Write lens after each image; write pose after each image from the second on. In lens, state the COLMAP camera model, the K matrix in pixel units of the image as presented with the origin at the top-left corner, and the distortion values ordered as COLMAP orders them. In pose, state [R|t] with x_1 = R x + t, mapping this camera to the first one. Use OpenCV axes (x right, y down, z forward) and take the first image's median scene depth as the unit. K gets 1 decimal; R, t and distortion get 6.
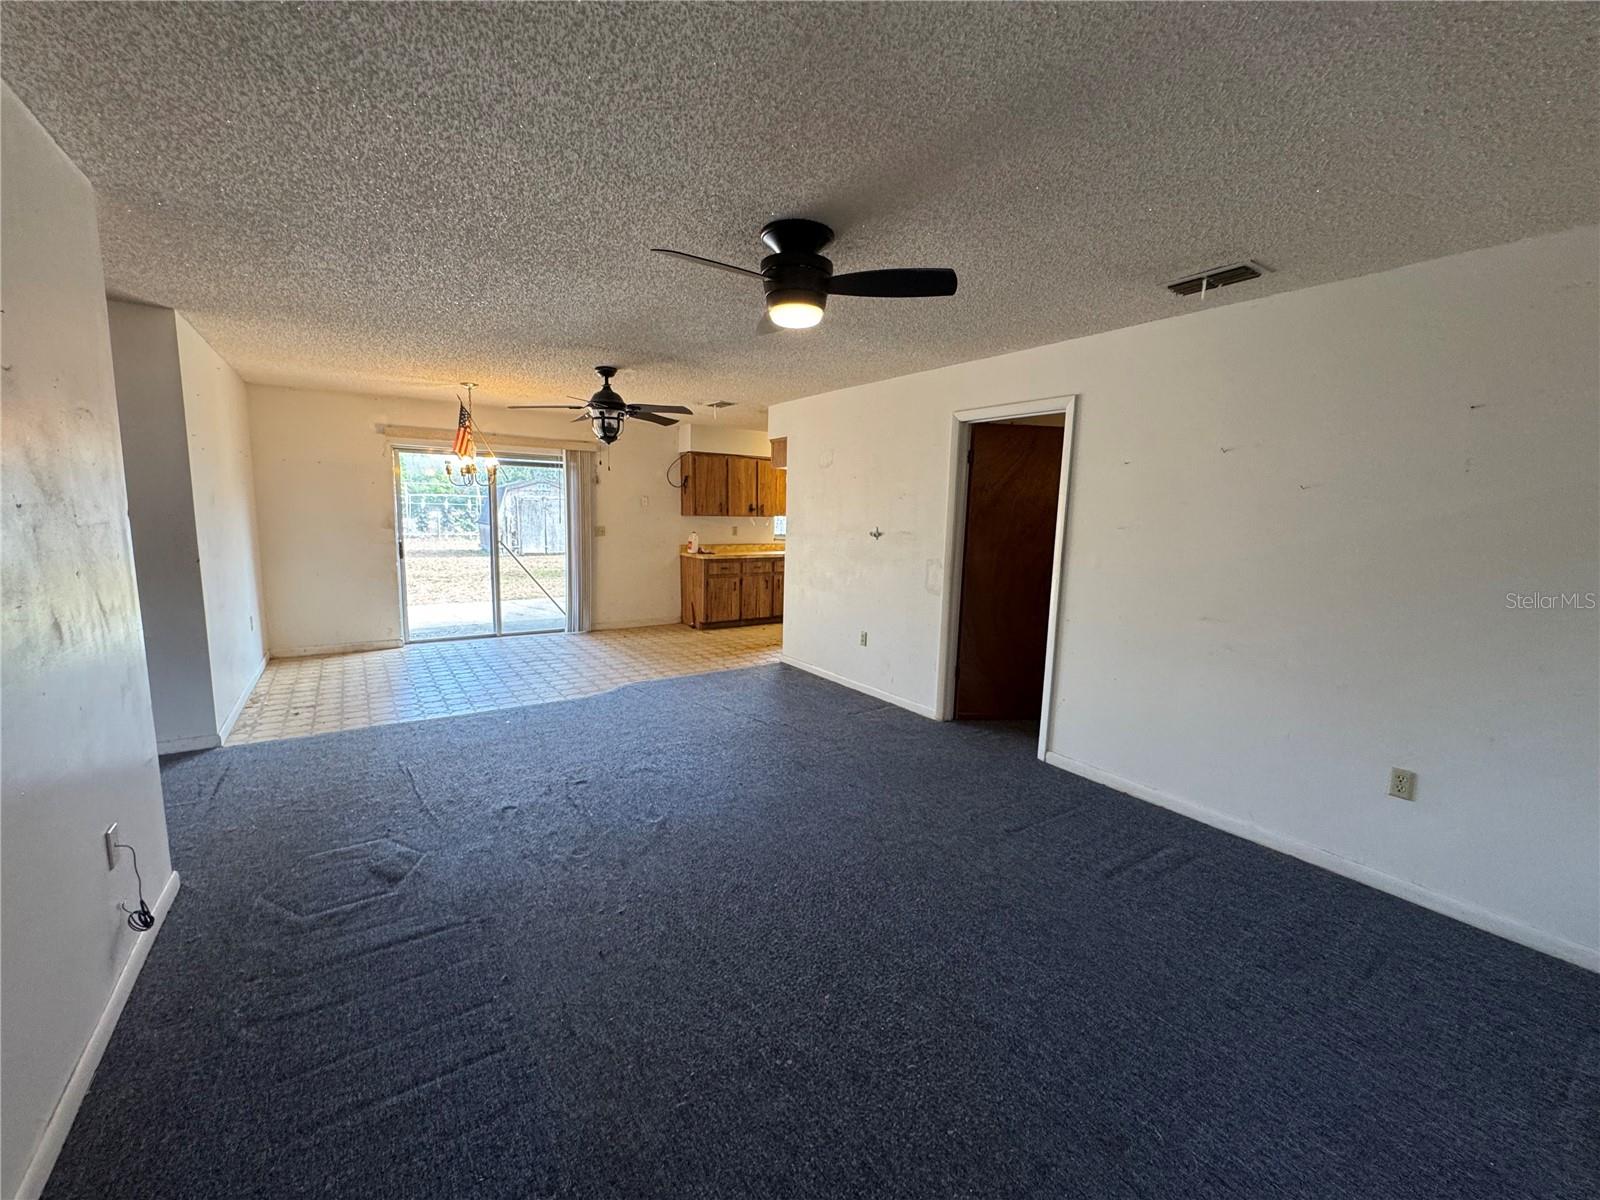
lens RADIAL K [[640.9, 0, 801.3], [0, 640.9, 598.0], [0, 0, 1]] dist [-0.002504, 0.000084]
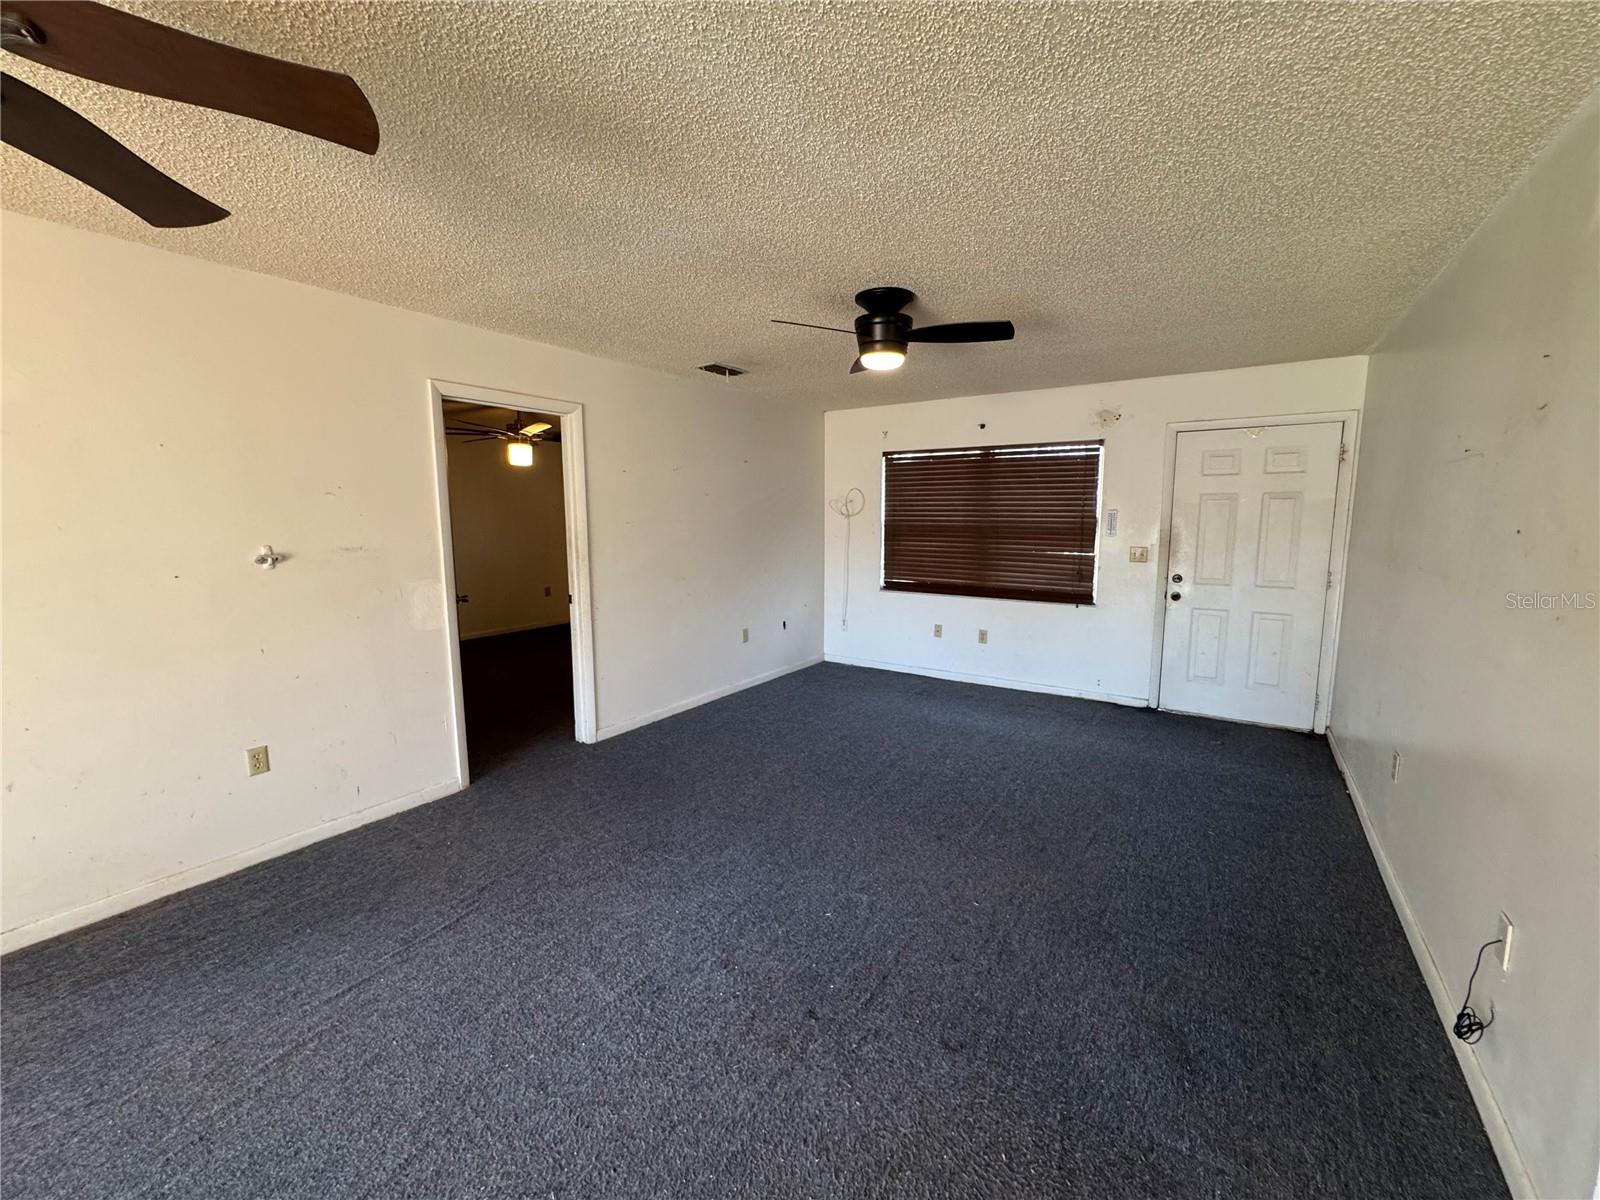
lens RADIAL K [[640.9, 0, 804.3], [0, 640.9, 602.2], [0, 0, 1]] dist [-0.002504, 0.000084]
pose [[-0.367070, -0.152421, 0.917621, -0.350022], [0.121261, 0.970225, 0.209666, -0.078144], [-0.922256, 0.188234, -0.337657, 0.495713]]
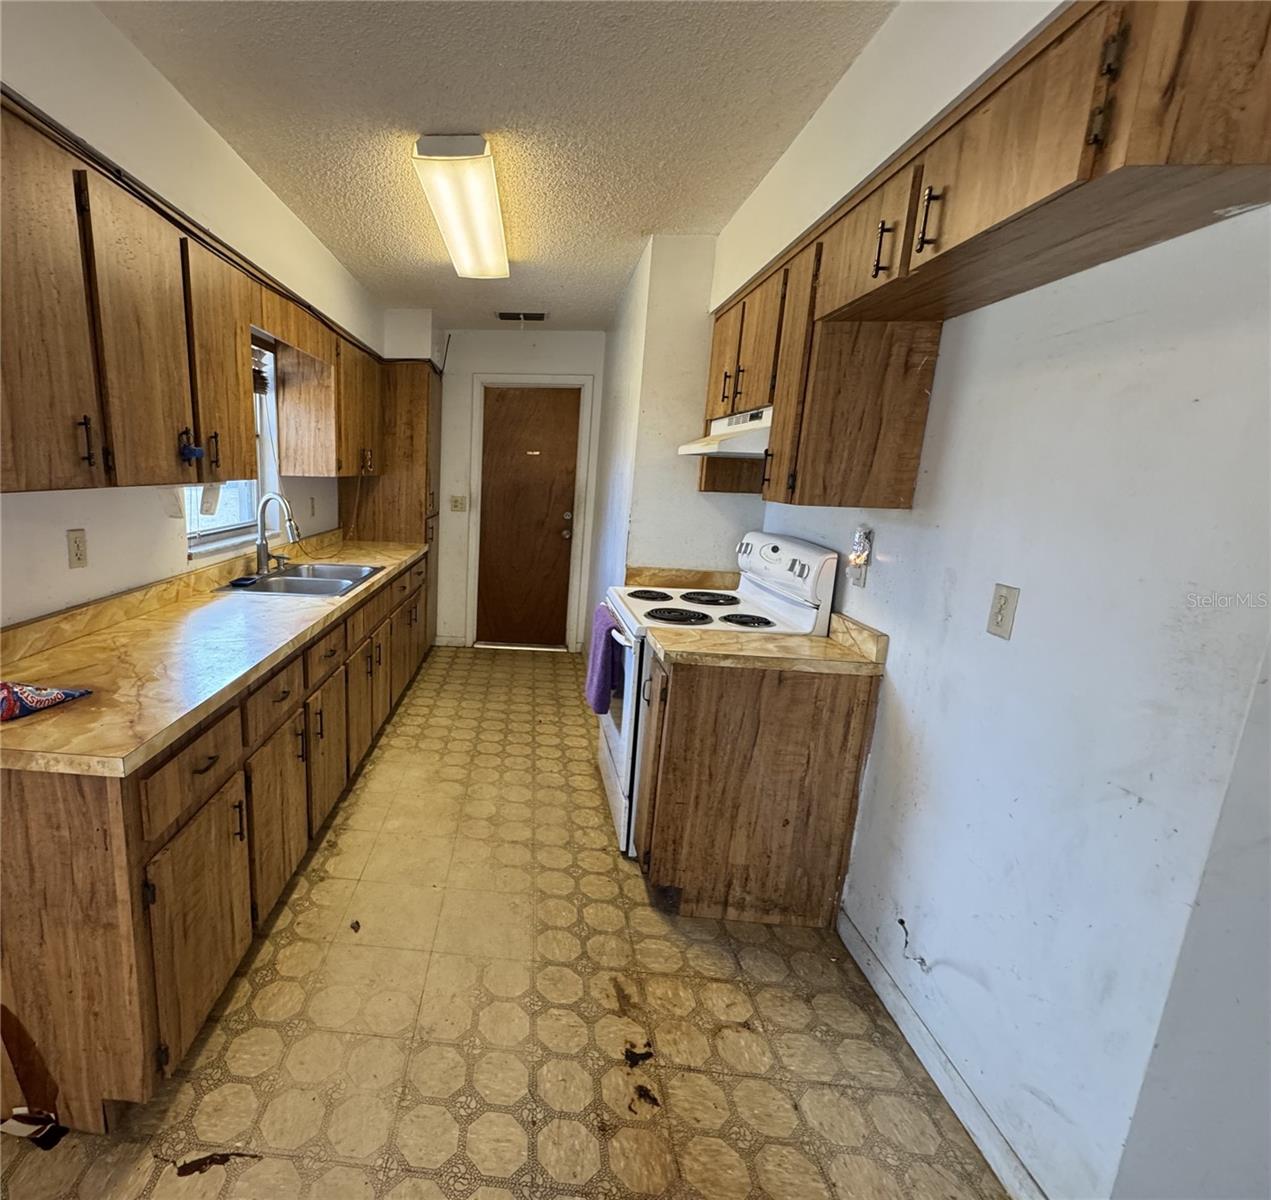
lens RADIAL K [[644.8, 0, 474.3], [0, 644.8, 594.7], [0, 0, 1]] dist [-0.002761, -0.000963]
pose [[0.649634, -0.151448, 0.745009, -0.203480], [0.088980, 0.988369, 0.123329, -0.113311], [-0.755022, -0.013828, 0.655554, 0.811932]]
